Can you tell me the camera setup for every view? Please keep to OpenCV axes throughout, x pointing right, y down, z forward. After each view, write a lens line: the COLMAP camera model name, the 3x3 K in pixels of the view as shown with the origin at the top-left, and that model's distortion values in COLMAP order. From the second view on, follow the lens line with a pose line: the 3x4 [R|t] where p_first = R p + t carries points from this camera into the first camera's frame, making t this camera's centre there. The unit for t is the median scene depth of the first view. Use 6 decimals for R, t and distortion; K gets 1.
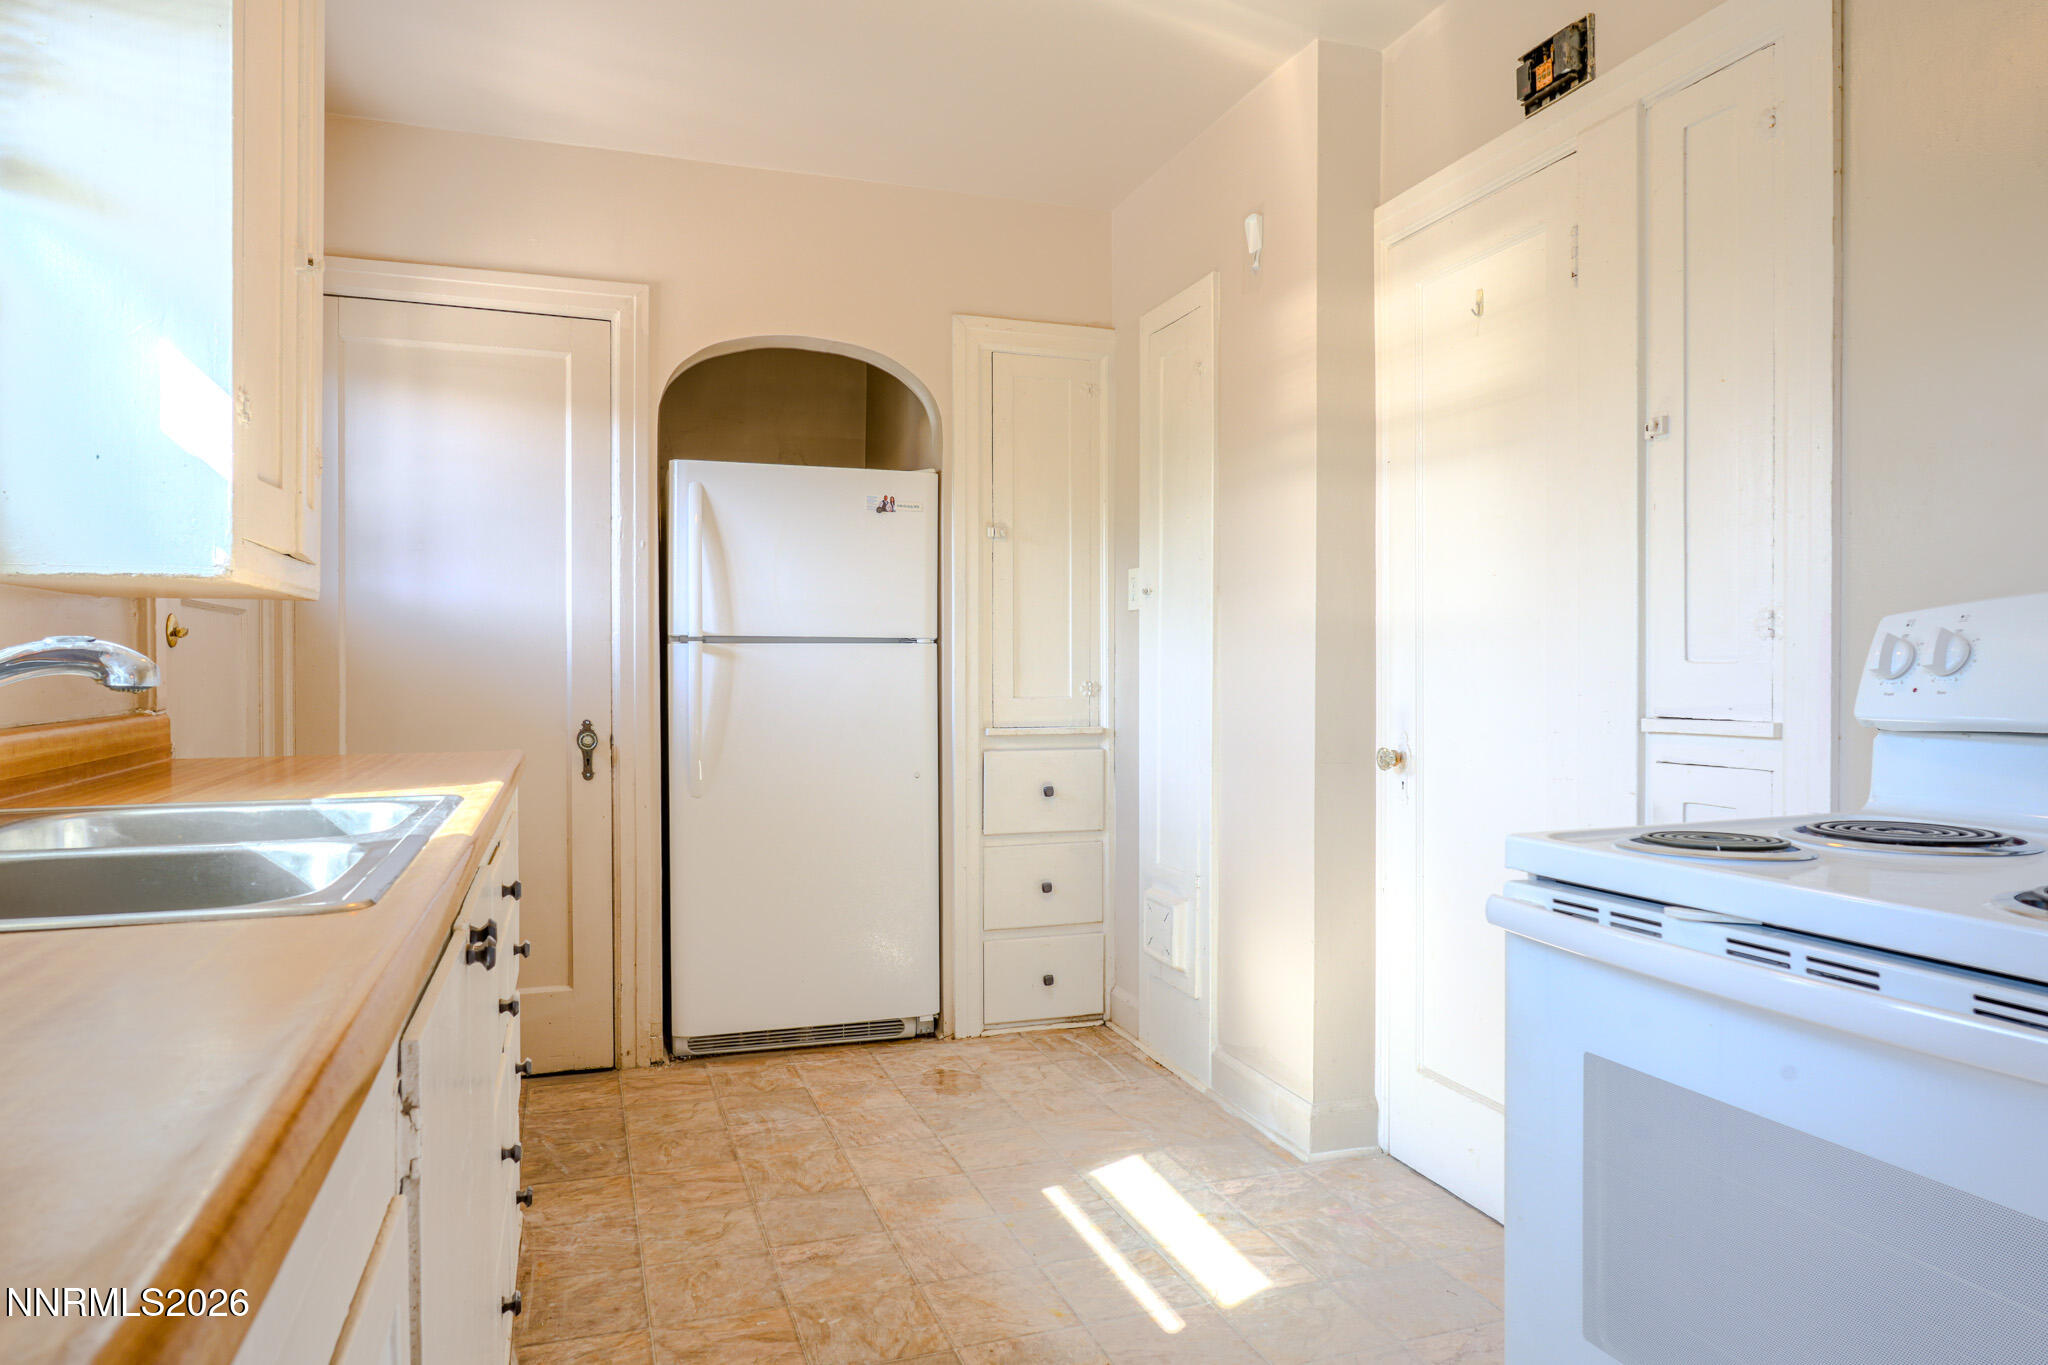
lens RADIAL K [[1341.3, 0, 1024.0], [0, 1341.3, 682.5], [0, 0, 1]] dist [-0.001496, -0.000197]
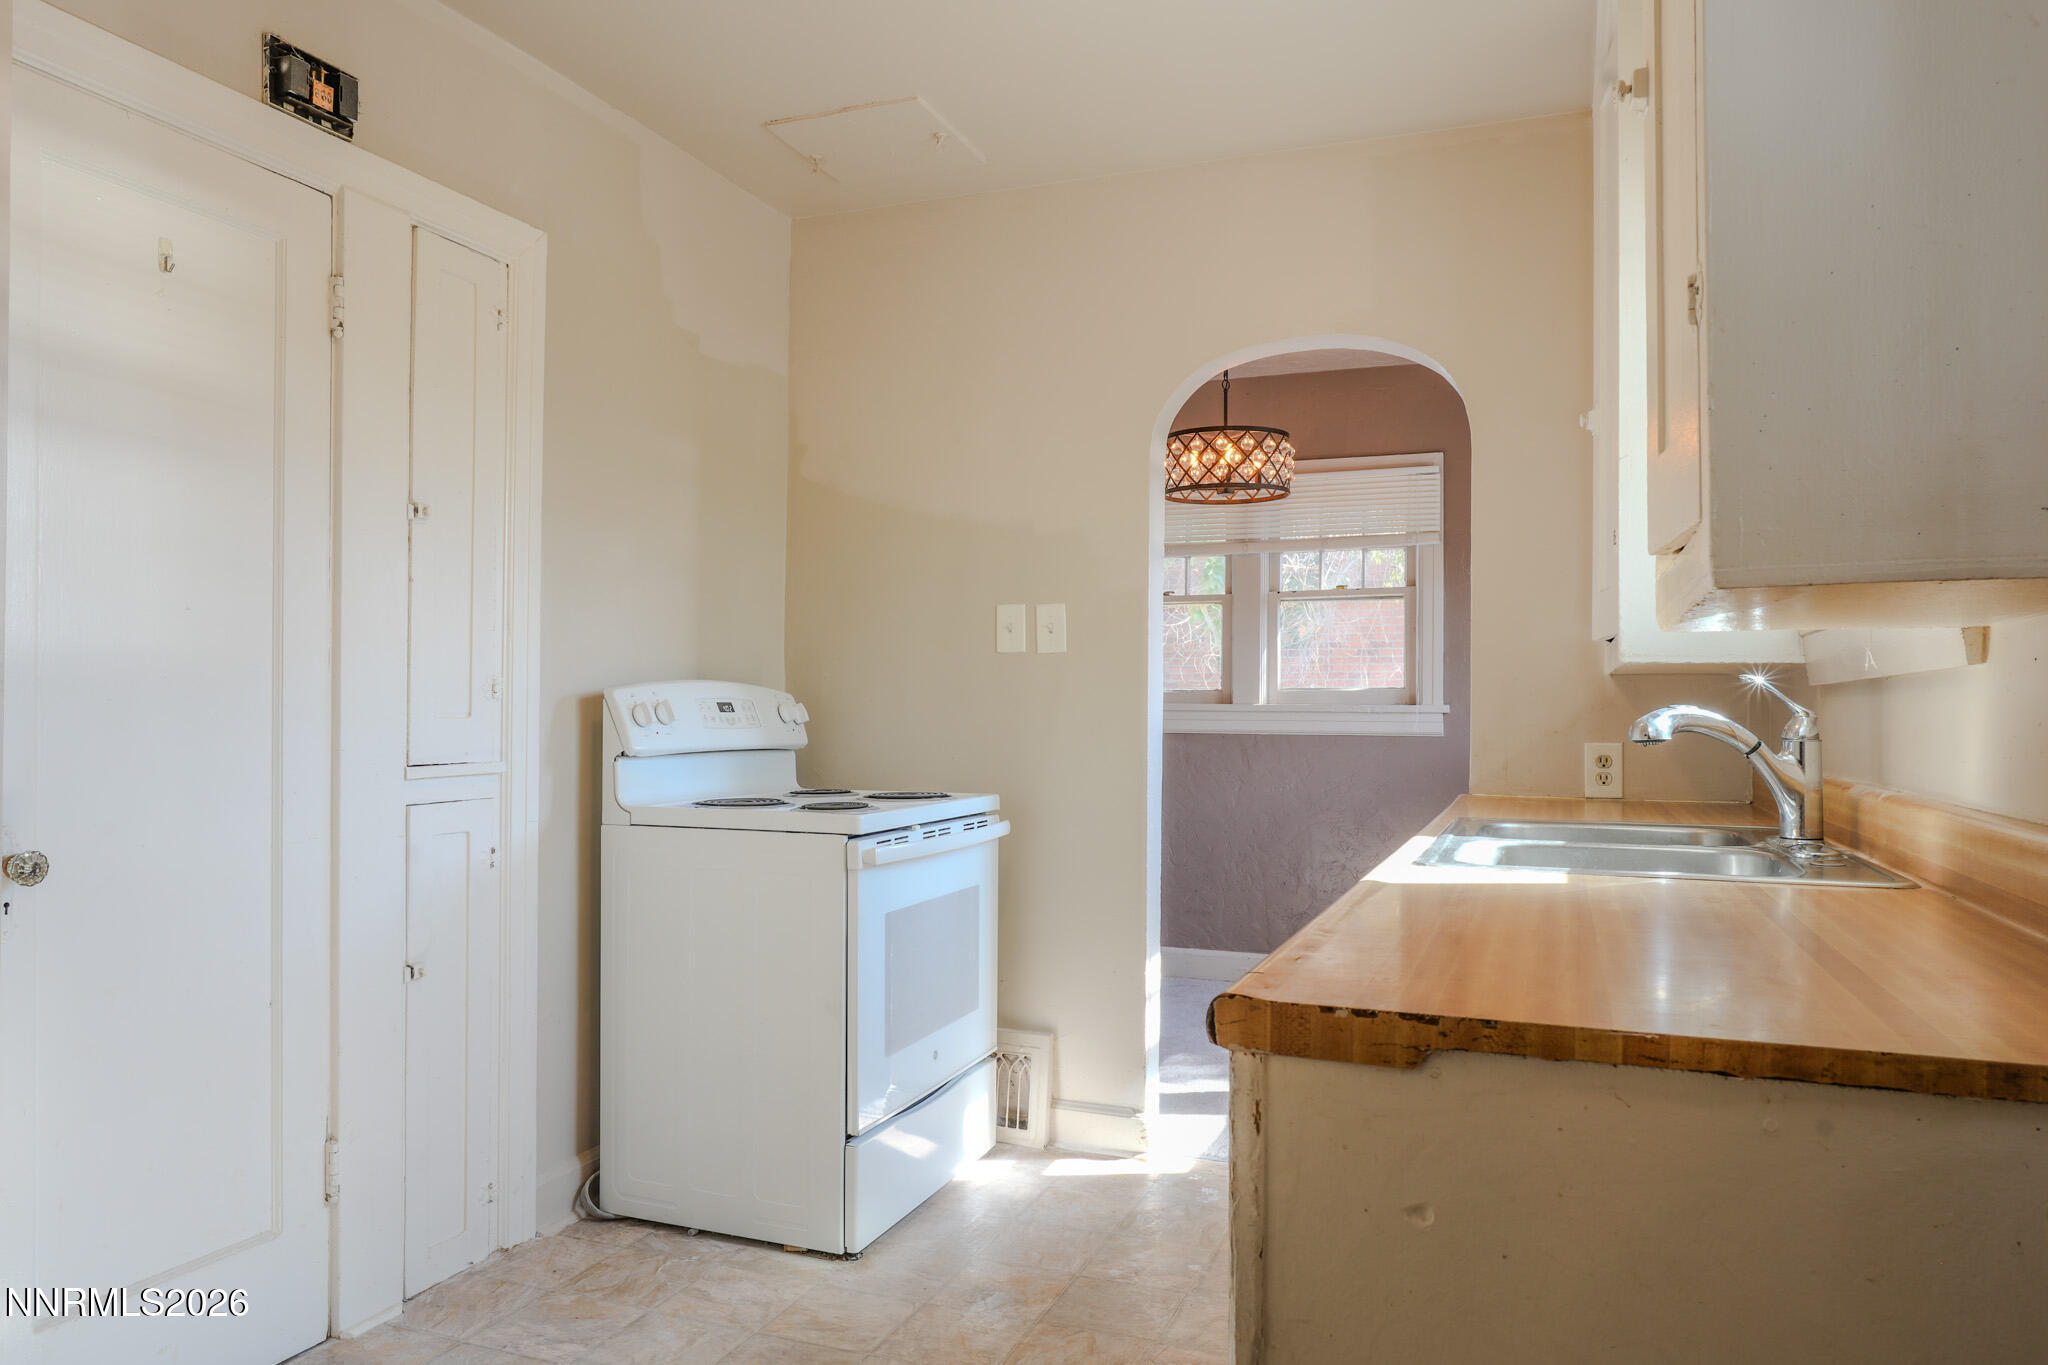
lens RADIAL K [[1341.3, 0, 1024.0], [0, 1341.3, 682.5], [0, 0, 1]] dist [-0.001496, -0.000197]
pose [[-0.769614, 0.007137, 0.638469, -0.601815], [-0.001782, 0.999910, -0.013325, -0.026686], [-0.638507, -0.011393, -0.769532, 1.411658]]
